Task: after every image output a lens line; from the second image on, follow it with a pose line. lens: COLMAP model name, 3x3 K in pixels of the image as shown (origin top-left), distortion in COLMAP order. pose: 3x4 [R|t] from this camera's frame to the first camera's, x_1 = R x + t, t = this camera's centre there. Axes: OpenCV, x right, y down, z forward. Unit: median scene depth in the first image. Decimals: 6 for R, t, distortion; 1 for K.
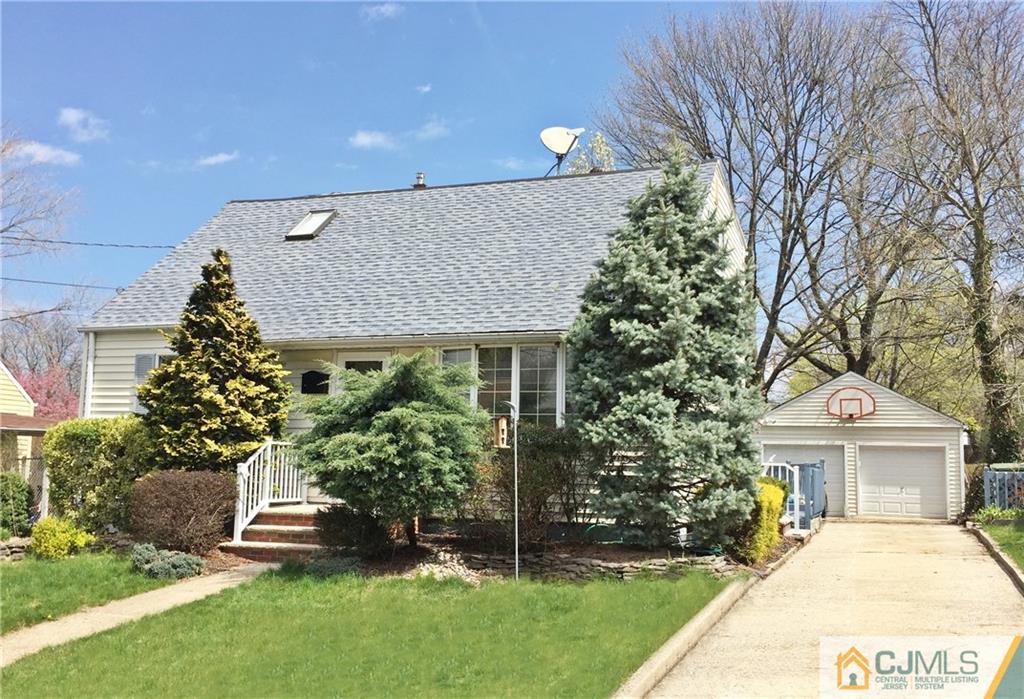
lens RADIAL K [[986.0, 0, 512.0], [0, 986.0, 349.5], [0, 0, 1]] dist [0.002036, -0.013366]
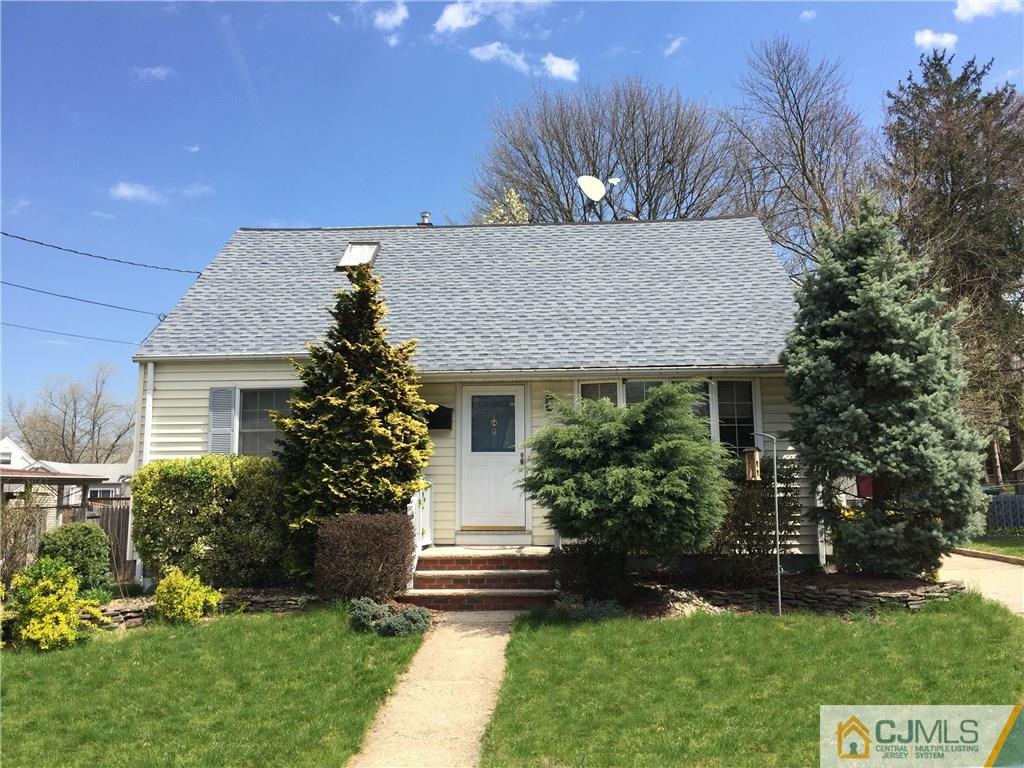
lens RADIAL K [[887.5, 0, 512.0], [0, 887.5, 384.0], [0, 0, 1]] dist [0.026957, 0.007602]
pose [[0.961315, 0.012295, 0.275176, -0.411180], [-0.007285, 0.999789, -0.019222, 0.018734], [-0.275354, 0.016474, 0.961202, 0.176598]]
